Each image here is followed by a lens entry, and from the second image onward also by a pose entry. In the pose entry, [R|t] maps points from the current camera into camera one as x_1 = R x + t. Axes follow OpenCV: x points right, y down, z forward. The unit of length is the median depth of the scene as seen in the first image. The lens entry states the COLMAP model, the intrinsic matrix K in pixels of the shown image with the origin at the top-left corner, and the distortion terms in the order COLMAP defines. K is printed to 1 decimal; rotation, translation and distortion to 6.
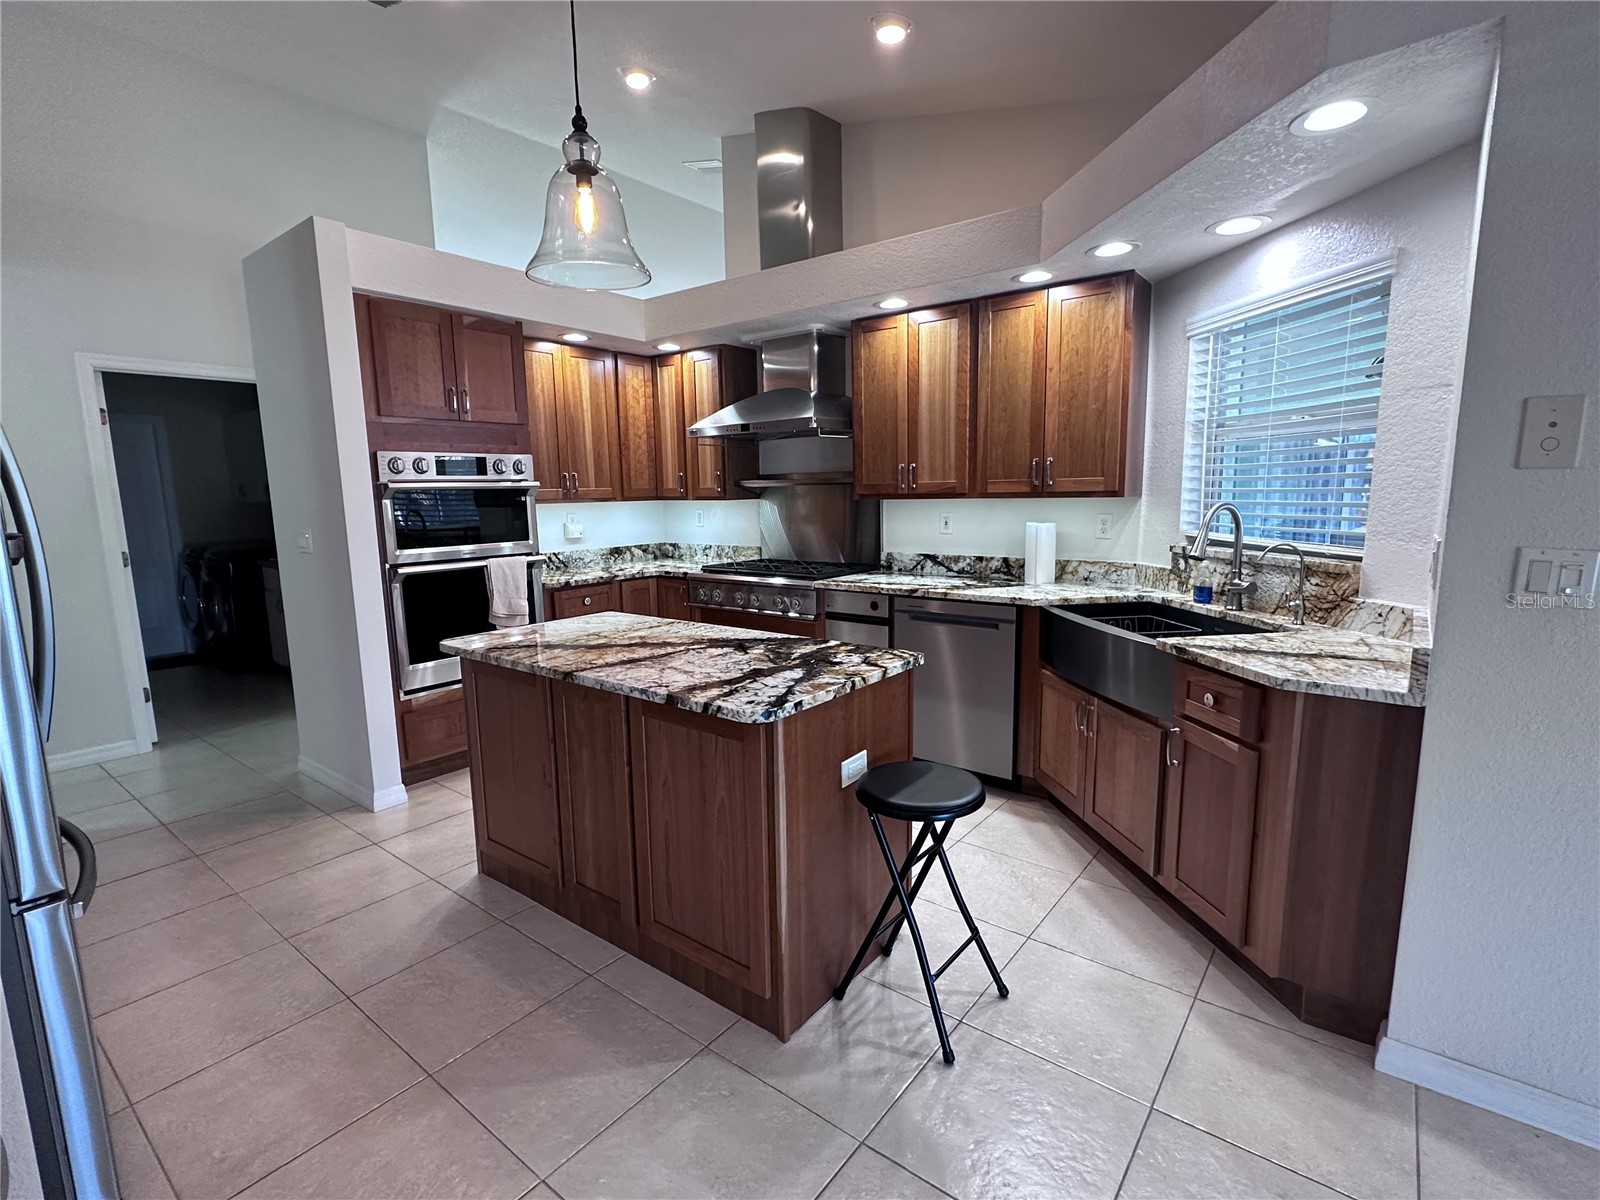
lens RADIAL K [[755.8, 0, 801.6], [0, 755.8, 601.9], [0, 0, 1]] dist [-0.000469, 0.000332]
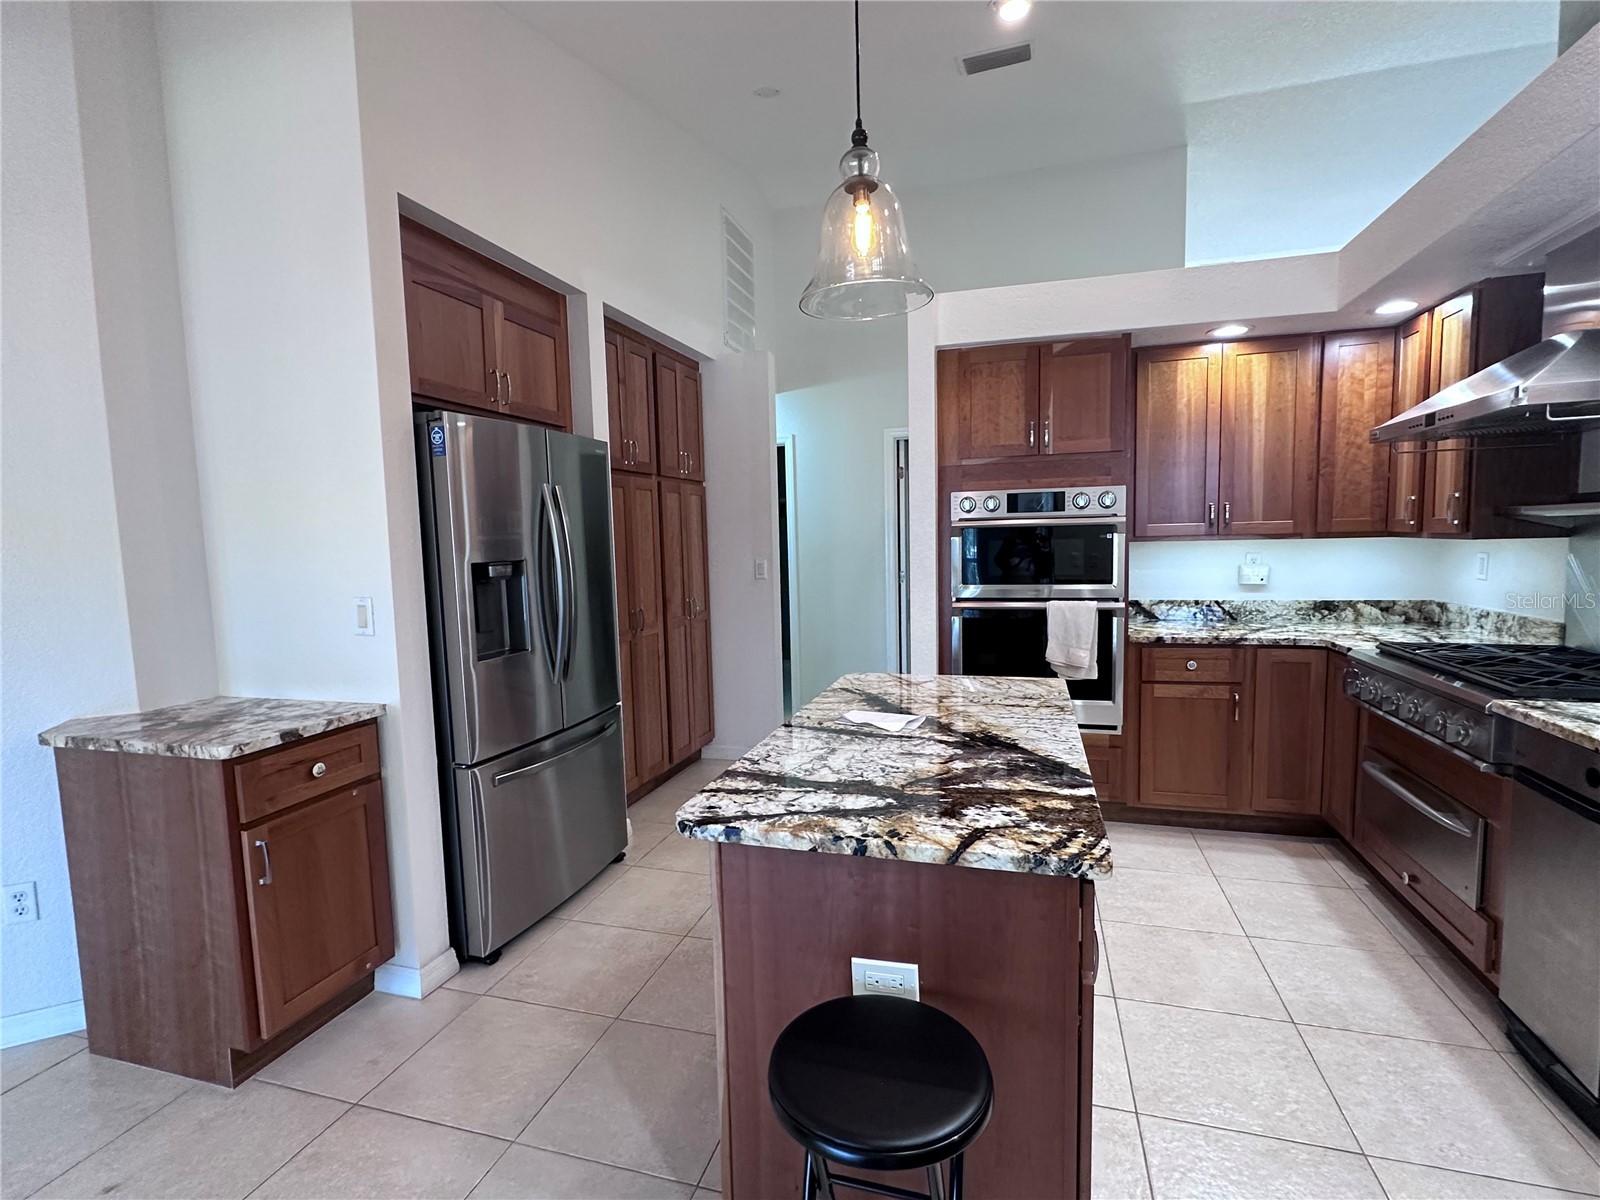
lens RADIAL K [[755.8, 0, 801.6], [0, 755.8, 601.9], [0, 0, 1]] dist [-0.000469, 0.000332]
pose [[0.370299, 0.090911, -0.924453, 0.331080], [-0.120723, 0.991469, 0.049145, -0.064493], [0.921034, 0.093404, 0.378115, 0.368591]]
